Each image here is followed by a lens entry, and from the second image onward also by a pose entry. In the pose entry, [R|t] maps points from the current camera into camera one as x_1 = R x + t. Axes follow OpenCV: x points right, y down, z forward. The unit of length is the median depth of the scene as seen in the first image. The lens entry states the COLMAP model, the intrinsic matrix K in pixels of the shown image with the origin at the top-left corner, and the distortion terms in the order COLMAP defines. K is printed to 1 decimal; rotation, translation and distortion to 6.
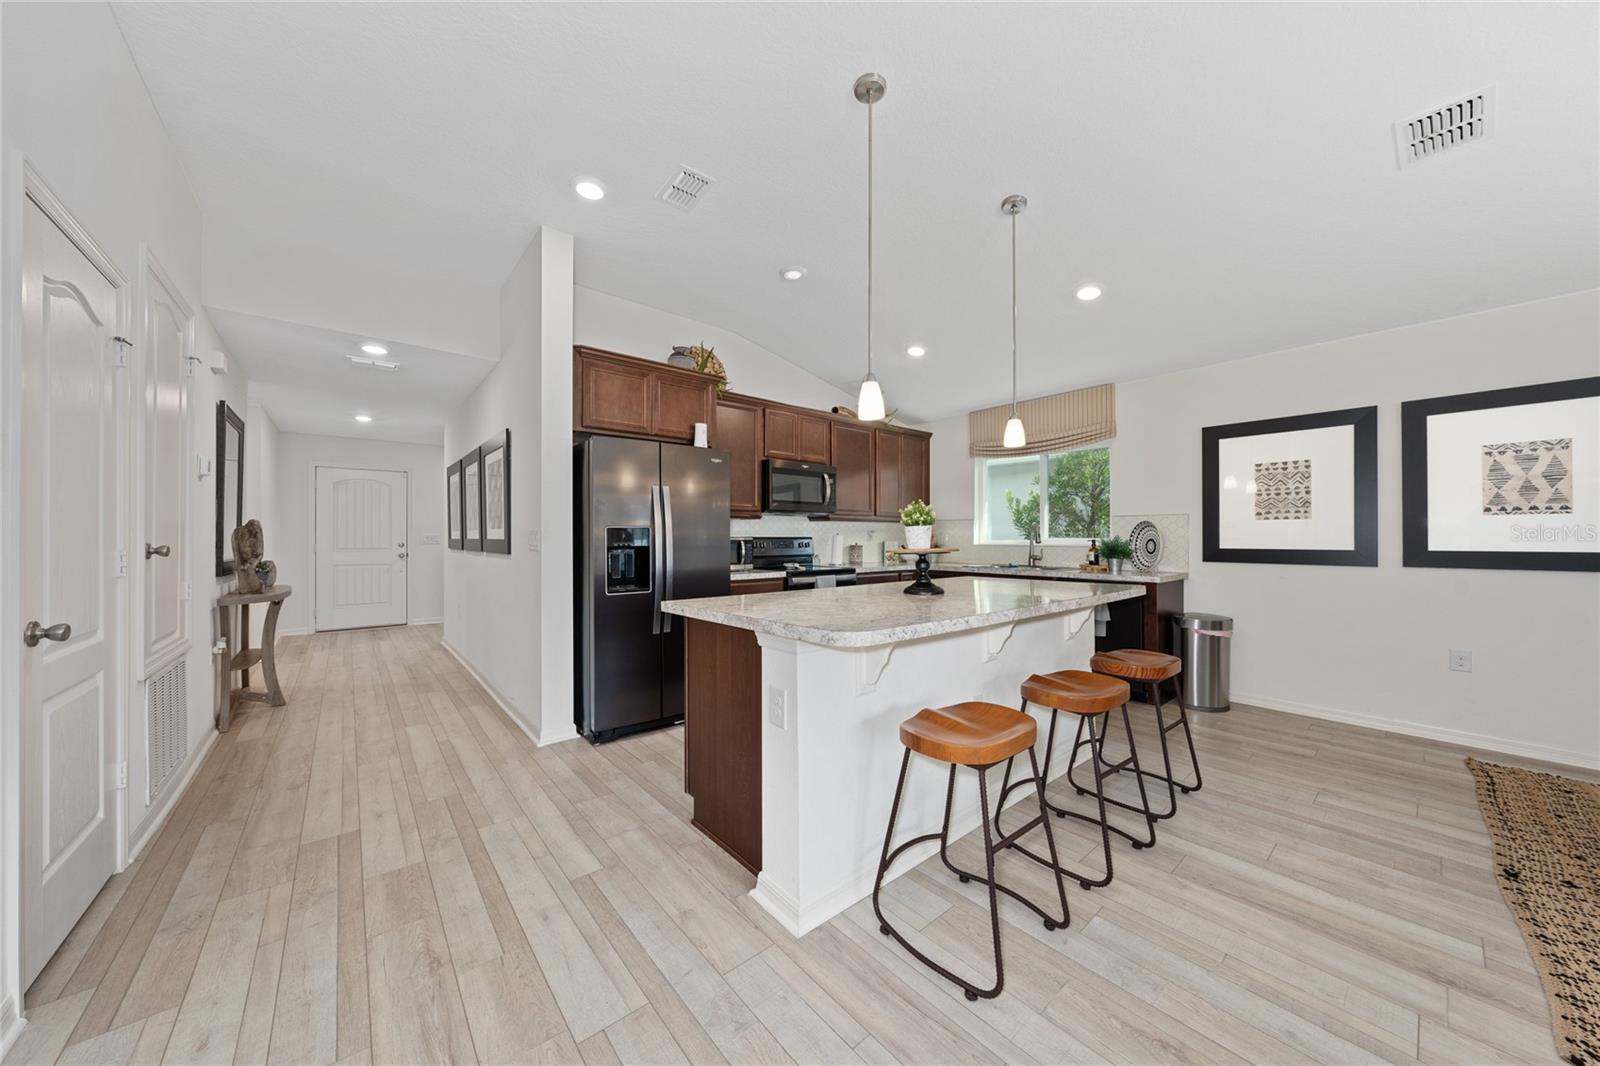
lens RADIAL K [[548.3, 0, 792.9], [0, 548.3, 532.1], [0, 0, 1]] dist [-0.000984, 0.000047]
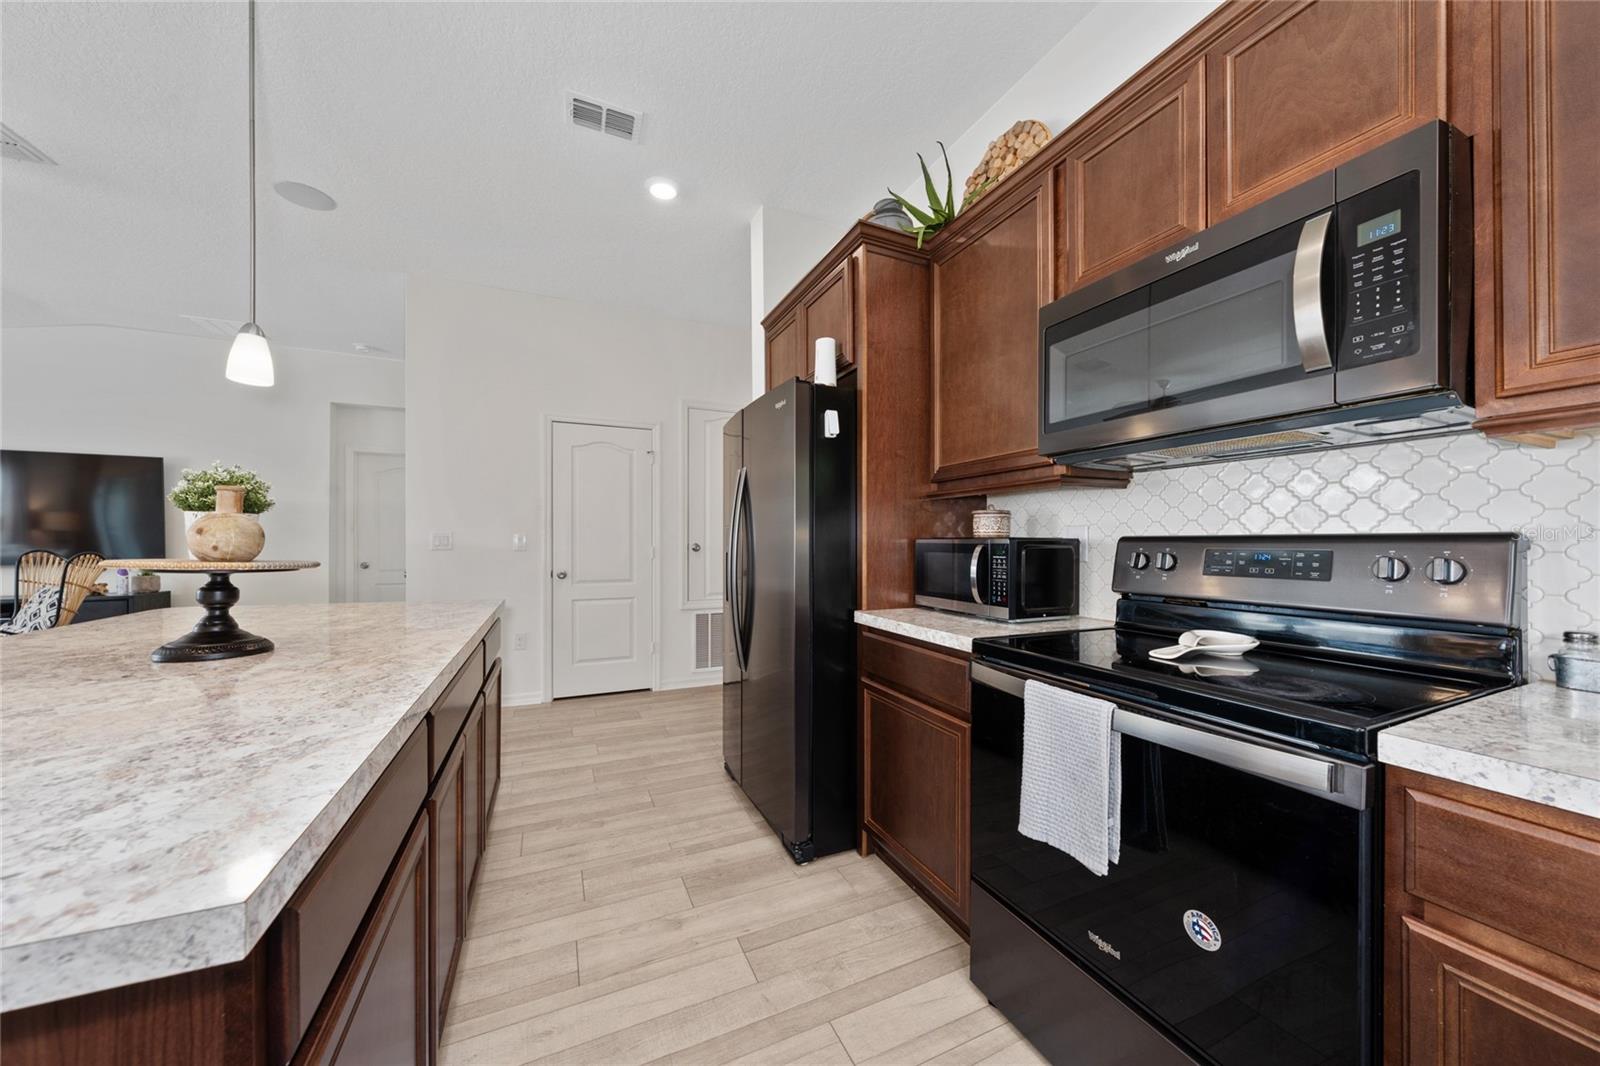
lens RADIAL K [[548.3, 0, 797.2], [0, 548.3, 542.9], [0, 0, 1]] dist [-0.000984, 0.000047]
pose [[-0.266194, -0.000993, -0.963919, 0.325752], [0.005873, 0.999979, -0.002652, 0.013316], [0.963902, -0.006367, -0.266182, 0.929770]]
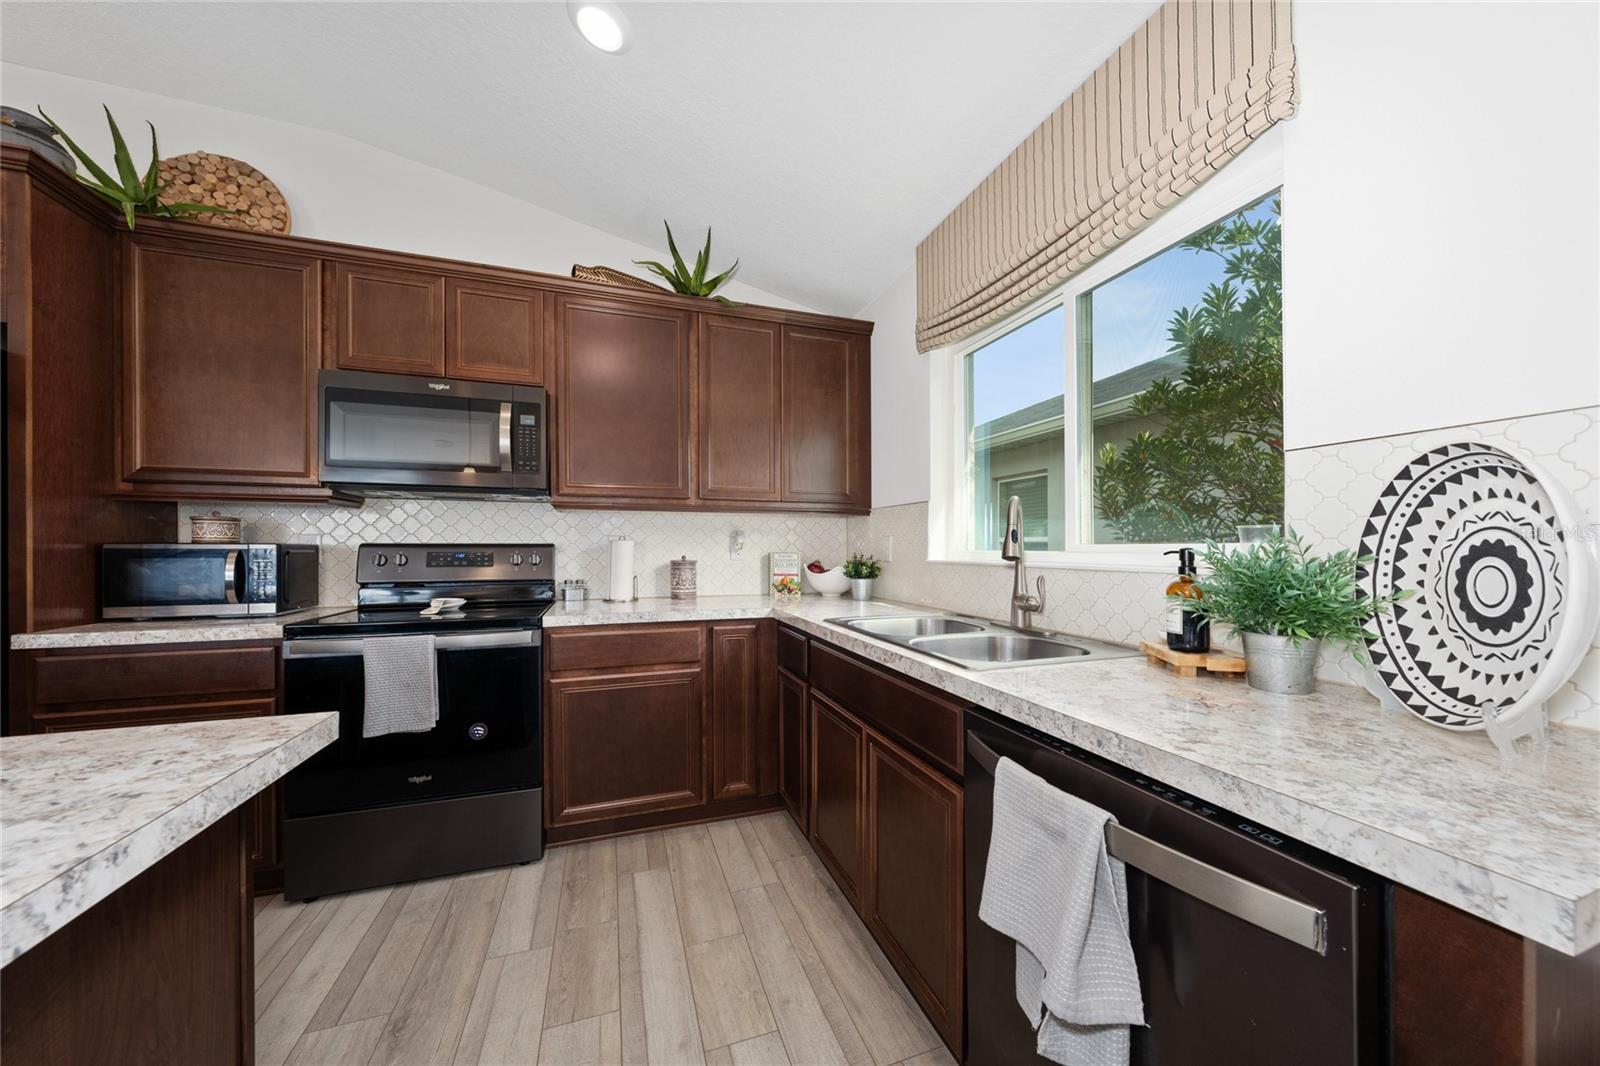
lens RADIAL K [[548.3, 0, 794.9], [0, 548.3, 548.1], [0, 0, 1]] dist [-0.000984, 0.000047]
pose [[0.934045, -0.000082, -0.357155, 0.474598], [0.003379, 0.999957, 0.008608, 0.010682], [0.357139, -0.009247, 0.934005, 0.709026]]
